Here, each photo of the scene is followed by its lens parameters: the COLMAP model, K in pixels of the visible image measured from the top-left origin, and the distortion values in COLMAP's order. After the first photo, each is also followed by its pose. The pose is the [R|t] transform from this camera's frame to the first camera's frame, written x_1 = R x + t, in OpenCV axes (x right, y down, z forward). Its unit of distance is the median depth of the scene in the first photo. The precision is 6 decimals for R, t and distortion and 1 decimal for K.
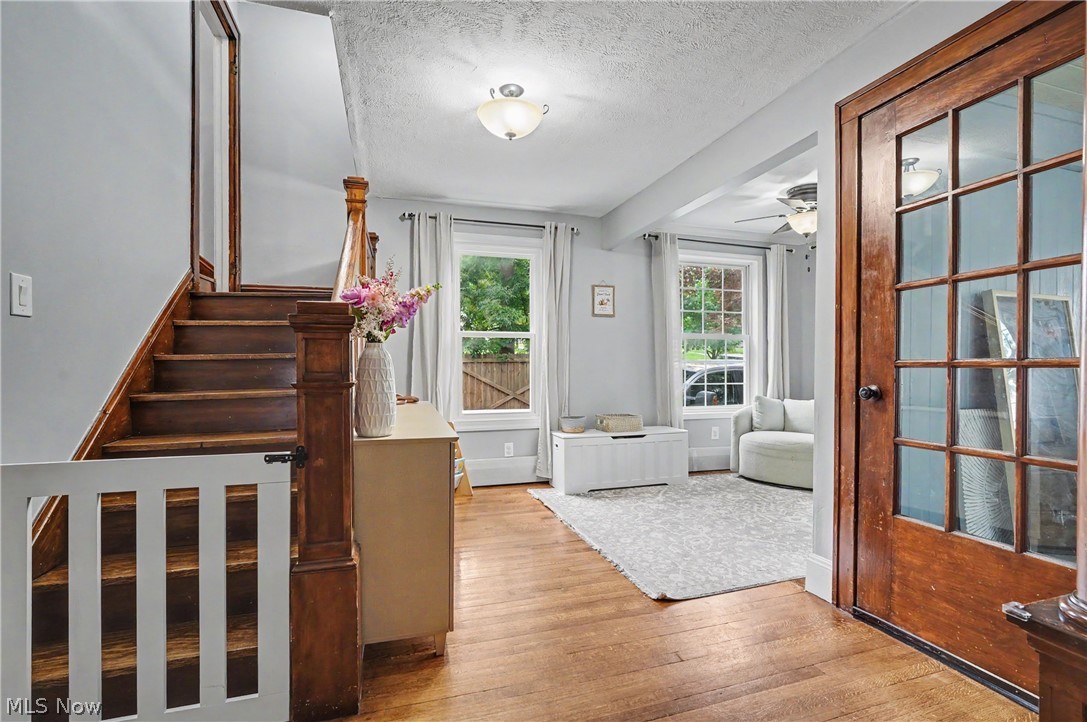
lens RADIAL K [[491.8, 0, 541.9], [0, 491.8, 364.7], [0, 0, 1]] dist [-0.002073, 0.000454]
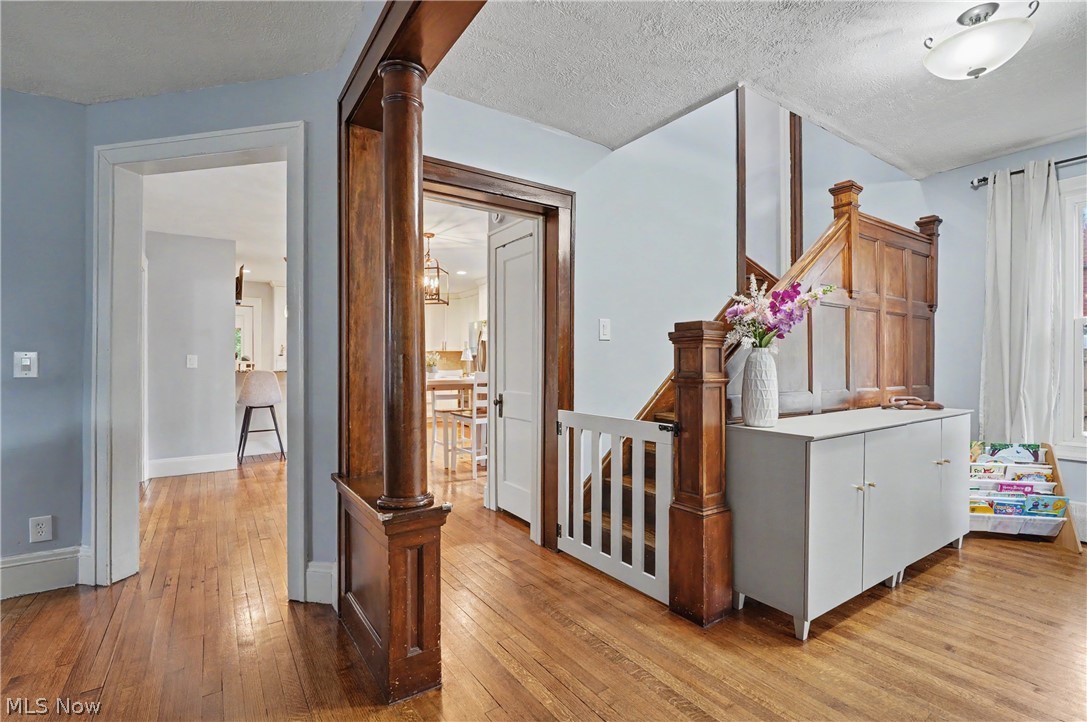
lens RADIAL K [[496.0, 0, 544.7], [0, 496.0, 362.6], [0, 0, 1]] dist [-0.004499, 0.000064]
pose [[0.303555, -0.001211, -0.952813, 0.290651], [0.000485, 0.999999, -0.001116, -0.003244], [0.952814, -0.000123, 0.303555, 0.066806]]
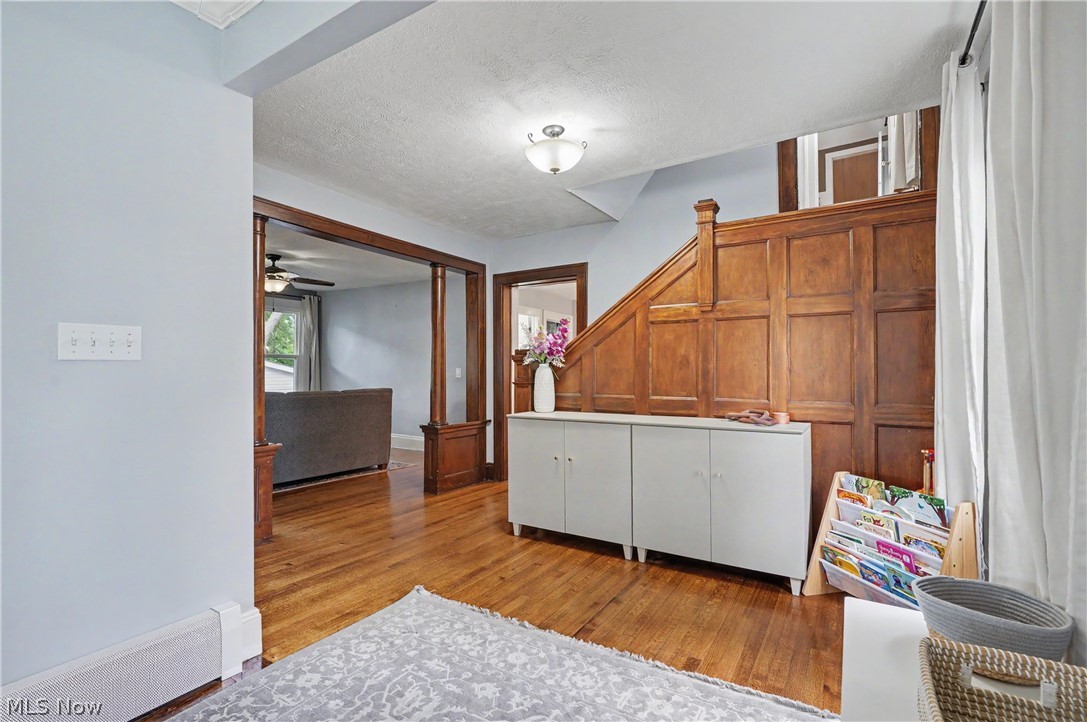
lens RADIAL K [[496.0, 0, 544.7], [0, 496.0, 362.6], [0, 0, 1]] dist [-0.004499, 0.000064]
pose [[-0.757211, -0.012604, -0.653048, 0.417477], [0.002692, 0.999745, -0.022417, -0.004237], [0.653164, -0.018732, -0.756985, 1.119798]]
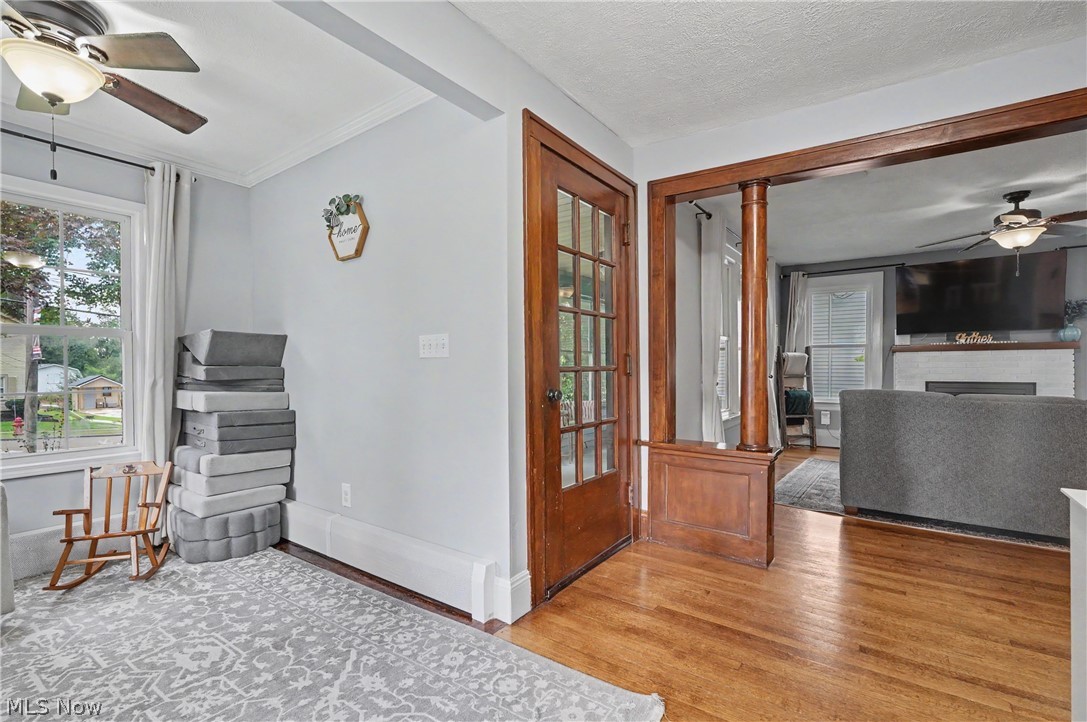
lens RADIAL K [[498.6, 0, 540.6], [0, 498.6, 367.4], [0, 0, 1]] dist [-0.001347, -0.000010]
pose [[-0.602463, -0.002185, 0.798144, -0.125267], [0.000326, 0.999995, 0.002983, -0.005645], [-0.798147, 0.002057, -0.602459, 0.863285]]
